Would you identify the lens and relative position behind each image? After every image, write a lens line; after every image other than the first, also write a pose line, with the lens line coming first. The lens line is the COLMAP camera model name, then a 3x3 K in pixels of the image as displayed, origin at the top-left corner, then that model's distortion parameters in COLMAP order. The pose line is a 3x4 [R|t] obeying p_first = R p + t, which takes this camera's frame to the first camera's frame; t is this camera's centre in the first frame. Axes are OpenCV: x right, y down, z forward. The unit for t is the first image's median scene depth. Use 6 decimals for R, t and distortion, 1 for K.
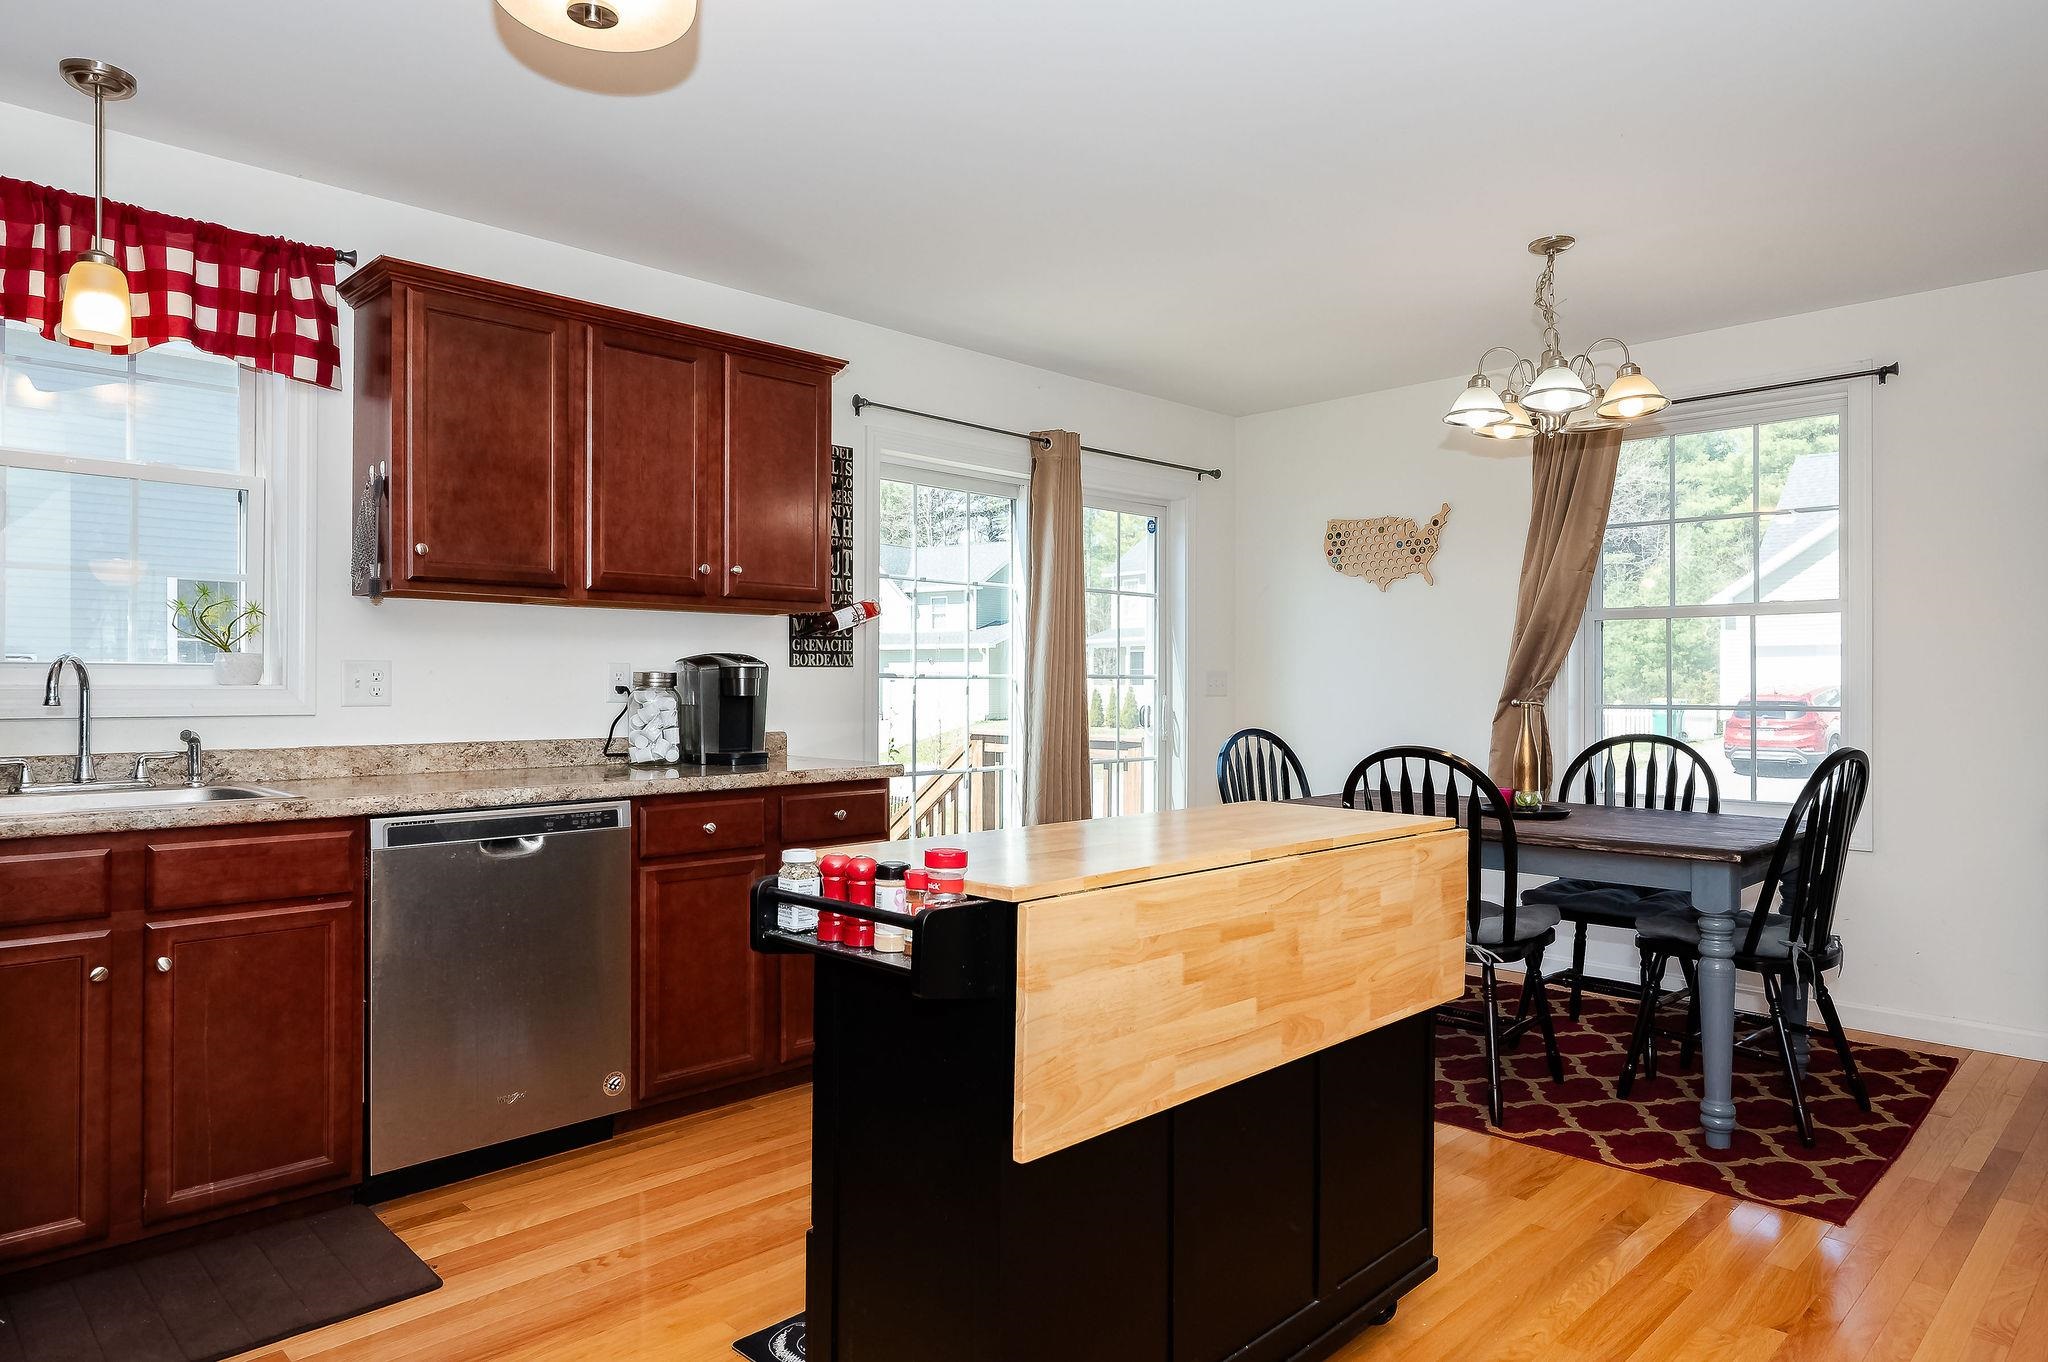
lens RADIAL K [[1247.8, 0, 978.0], [0, 1247.8, 689.0], [0, 0, 1]] dist [-0.004882, -0.001175]
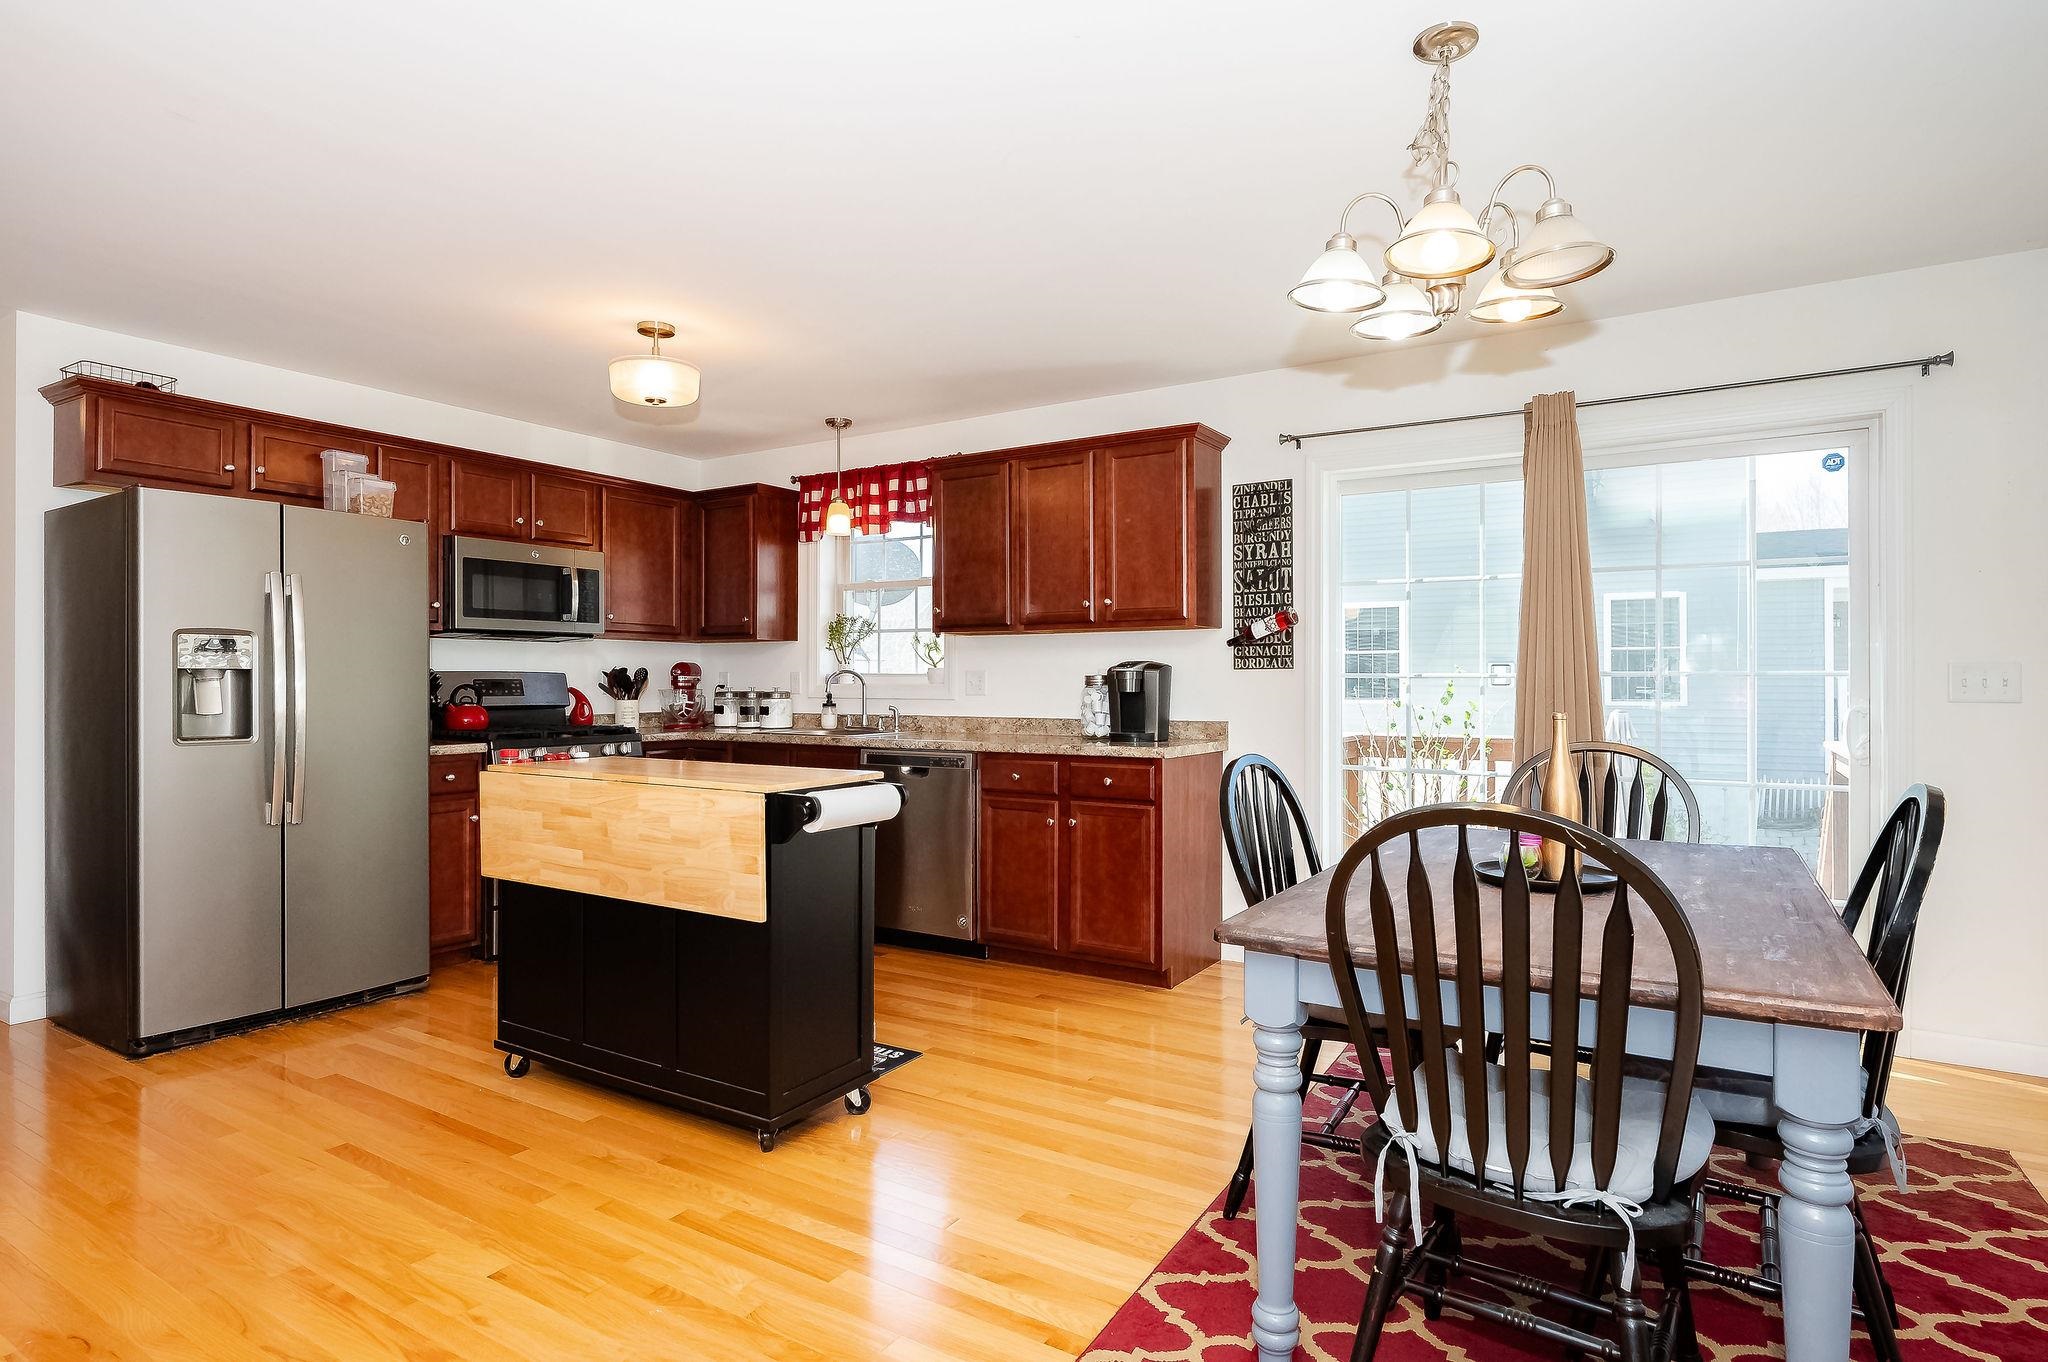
lens RADIAL K [[1079.4, 0, 1028.5], [0, 1079.4, 687.5], [0, 0, 1]] dist [-0.000903, -0.000336]
pose [[0.239495, 0.003169, -0.970892, 1.047939], [-0.004705, 0.999987, 0.002103, -0.001452], [0.970886, 0.004065, 0.239507, 0.679103]]
